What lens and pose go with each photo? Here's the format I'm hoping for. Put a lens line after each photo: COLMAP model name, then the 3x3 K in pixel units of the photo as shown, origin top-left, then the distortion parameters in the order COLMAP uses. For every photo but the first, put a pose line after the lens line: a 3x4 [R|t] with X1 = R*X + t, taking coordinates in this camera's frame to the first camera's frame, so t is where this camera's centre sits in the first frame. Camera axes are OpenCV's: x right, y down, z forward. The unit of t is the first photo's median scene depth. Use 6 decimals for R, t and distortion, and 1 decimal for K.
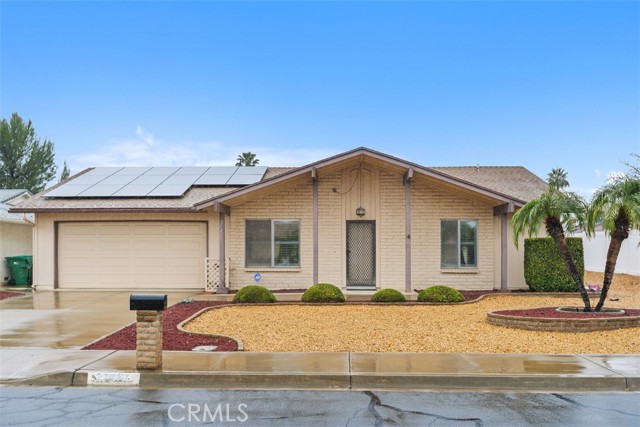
lens RADIAL K [[620.0, 0, 320.0], [0, 620.0, 216.7], [0, 0, 1]] dist [-0.013047, 0.000000]
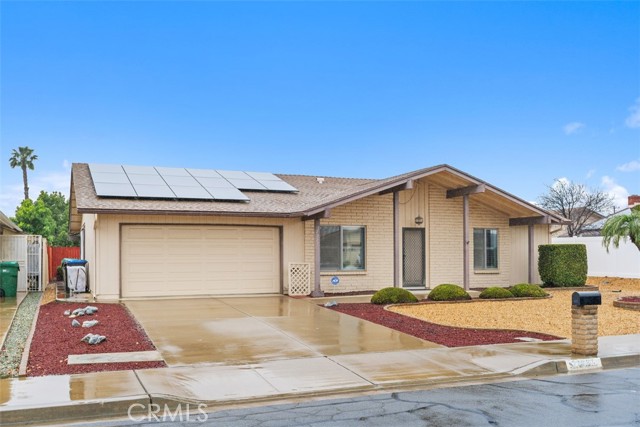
lens RADIAL K [[610.8, 0, 319.9], [0, 610.8, 212.4], [0, 0, 1]] dist [-0.001347, 0.000000]
pose [[0.905722, 0.026990, 0.423012, -0.564298], [-0.020580, 0.999594, -0.019715, 0.003241], [-0.423372, 0.009151, 0.905910, 0.070405]]
